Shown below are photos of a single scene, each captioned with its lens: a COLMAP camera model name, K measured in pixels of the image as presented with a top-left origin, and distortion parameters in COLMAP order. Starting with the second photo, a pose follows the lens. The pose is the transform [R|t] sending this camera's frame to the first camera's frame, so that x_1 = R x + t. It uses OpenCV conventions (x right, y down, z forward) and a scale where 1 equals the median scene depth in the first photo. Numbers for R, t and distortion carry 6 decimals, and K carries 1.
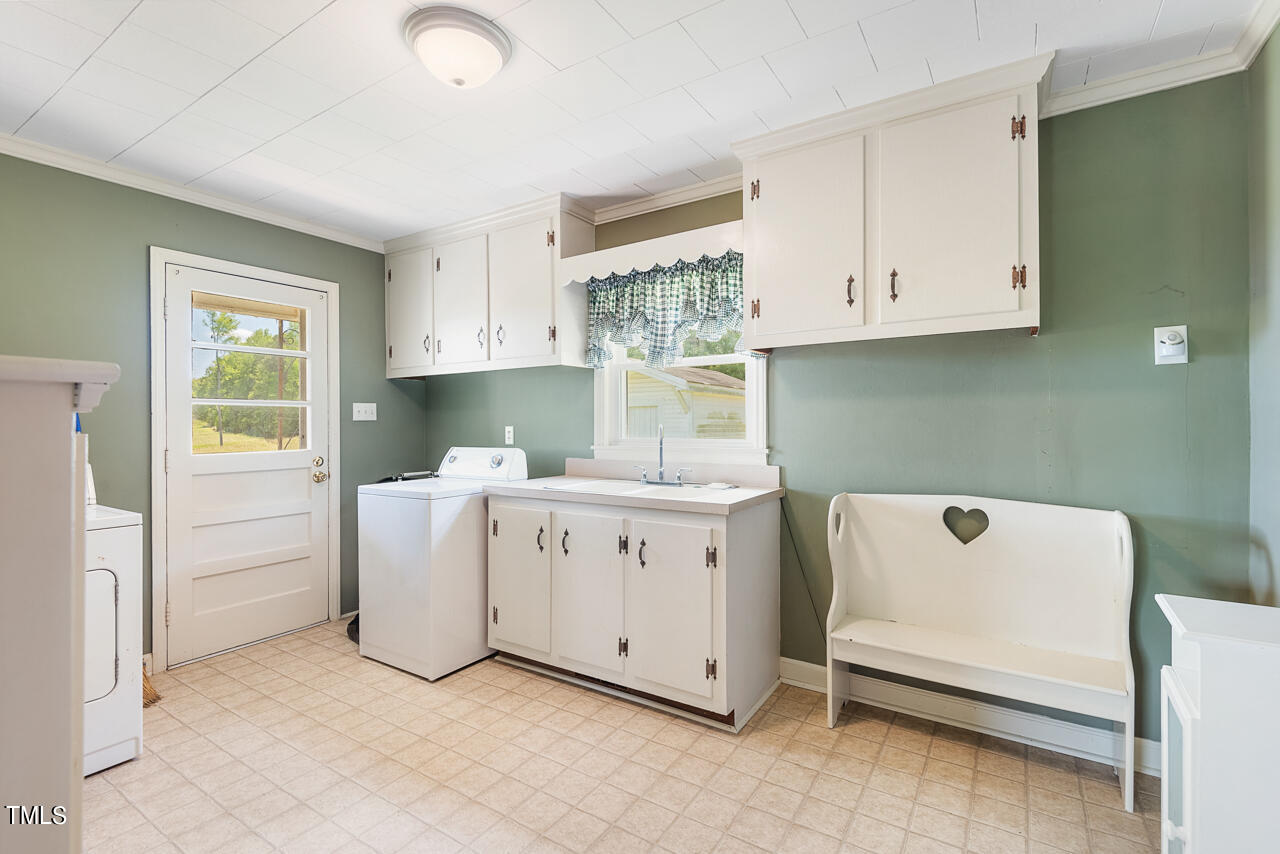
lens RADIAL K [[578.4, 0, 639.6], [0, 578.4, 422.4], [0, 0, 1]] dist [0.030082, -0.018257]
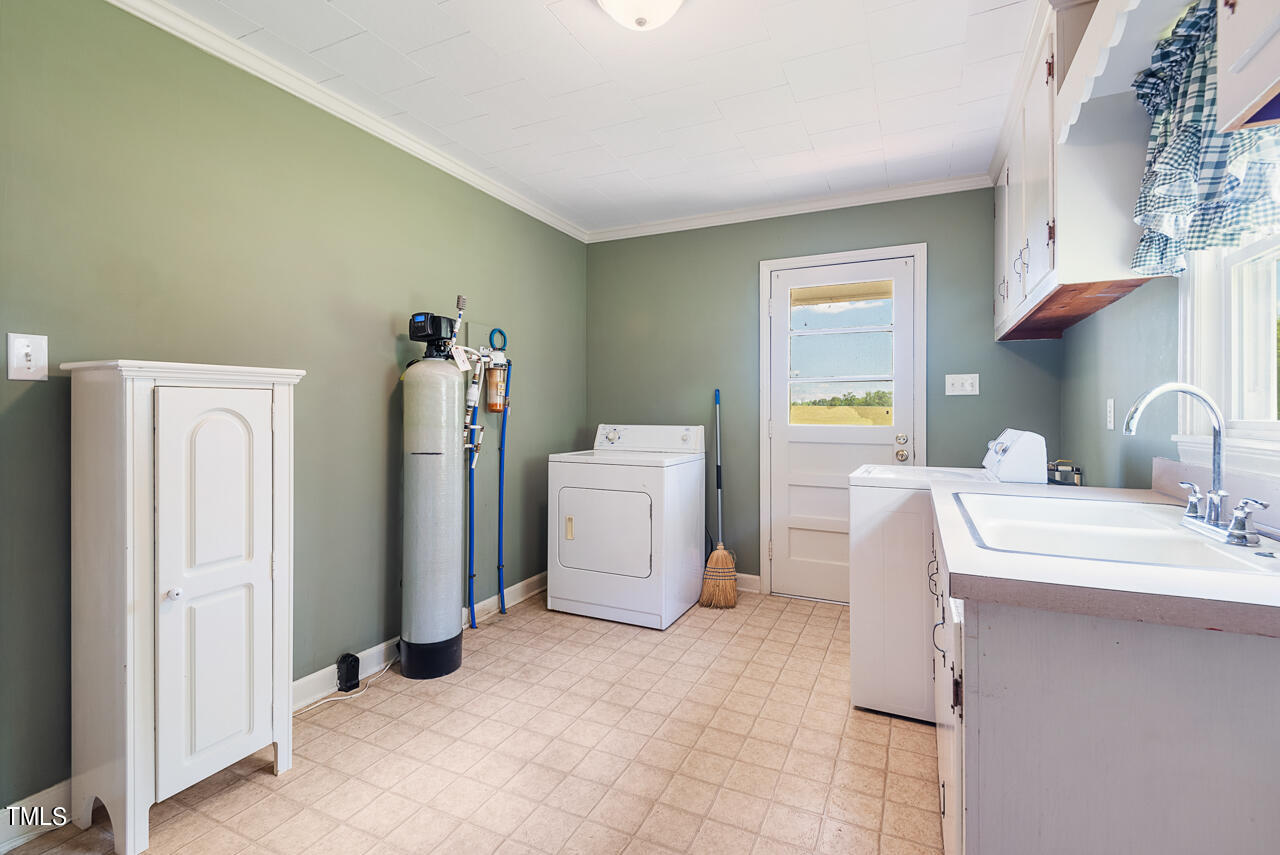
lens RADIAL K [[578.4, 0, 637.5], [0, 578.4, 409.9], [0, 0, 1]] dist [0.030082, -0.018257]
pose [[0.135492, 0.004720, -0.990767, 0.387037], [-0.003659, 0.999984, 0.004264, 0.021420], [0.990772, 0.003048, 0.135507, 0.542714]]
